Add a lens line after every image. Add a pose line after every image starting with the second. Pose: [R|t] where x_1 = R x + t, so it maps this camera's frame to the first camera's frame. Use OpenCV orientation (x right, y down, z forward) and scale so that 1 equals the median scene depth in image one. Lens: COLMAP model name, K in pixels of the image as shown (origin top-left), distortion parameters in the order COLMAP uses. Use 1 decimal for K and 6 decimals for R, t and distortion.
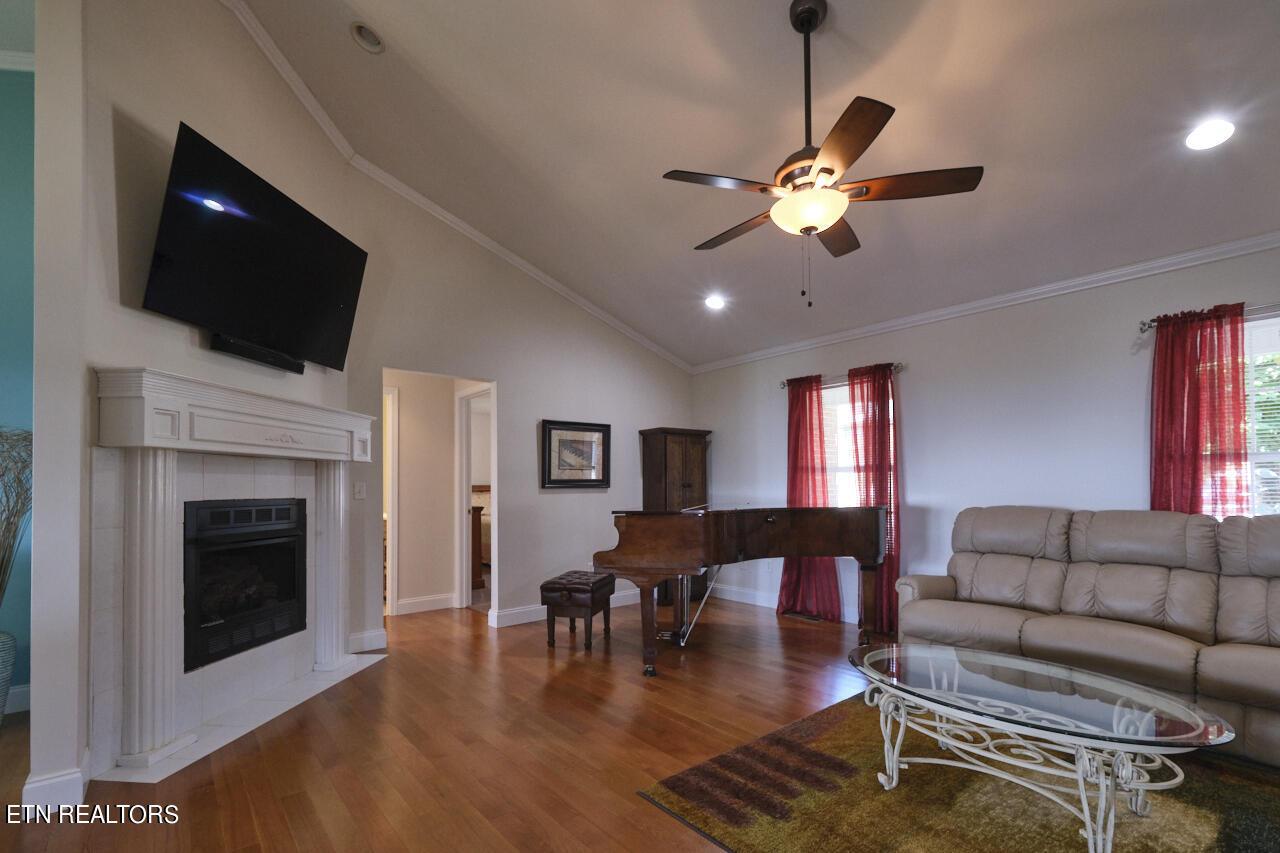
lens RADIAL K [[576.8, 0, 638.3], [0, 576.8, 476.9], [0, 0, 1]] dist [0.000067, -0.000053]
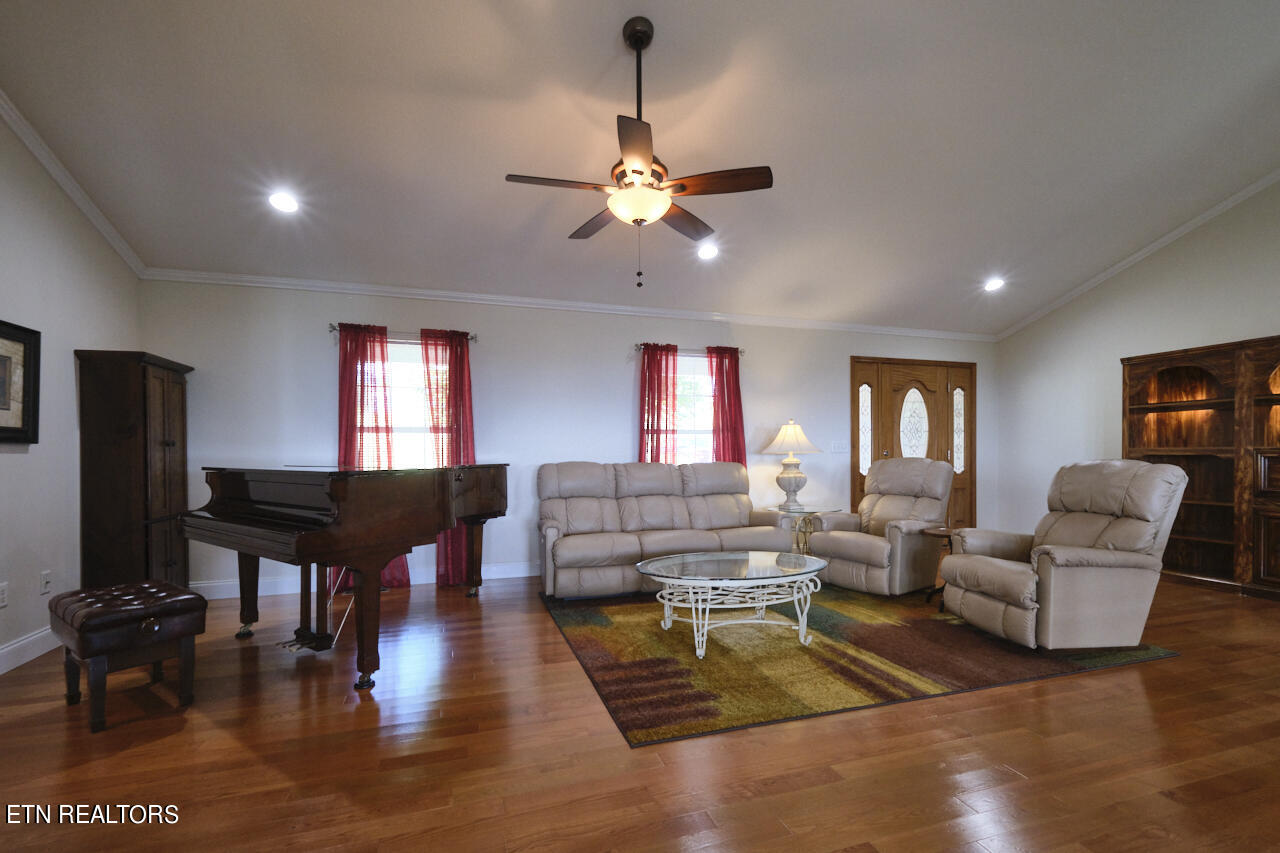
lens RADIAL K [[566.6, 0, 637.9], [0, 566.6, 457.1], [0, 0, 1]] dist [-0.002232, -0.000332]
pose [[0.363484, 0.000405, 0.931600, -0.531092], [-0.012630, 0.999910, 0.004493, 0.032747], [-0.931515, -0.013399, 0.363456, 0.391485]]
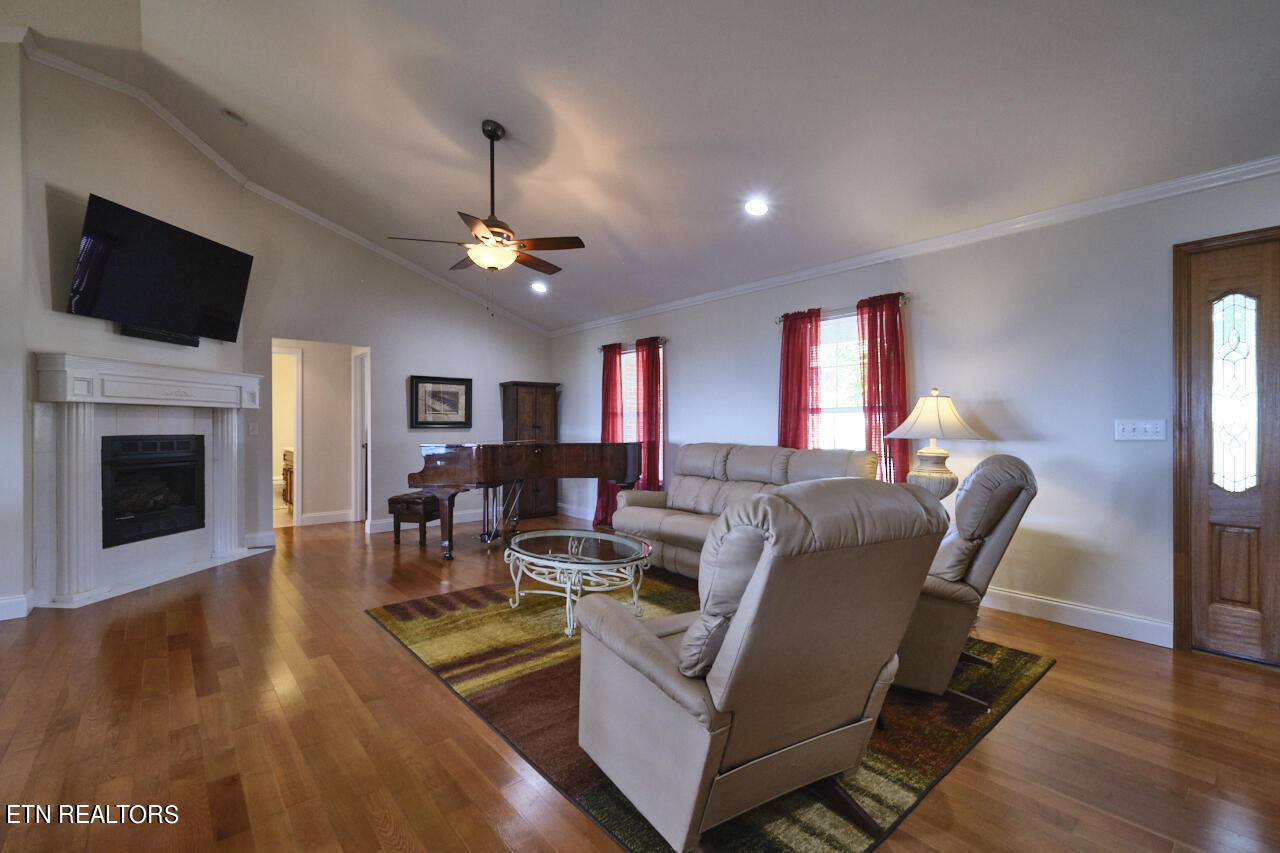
lens RADIAL K [[559.5, 0, 640.0], [0, 559.5, 426.5], [0, 0, 1]] dist [0.001017, 0.000312]
pose [[0.999823, 0.005649, 0.017926, 0.462179], [-0.005966, 0.999826, 0.017653, -0.013396], [-0.017823, -0.017757, 0.999683, -0.383217]]
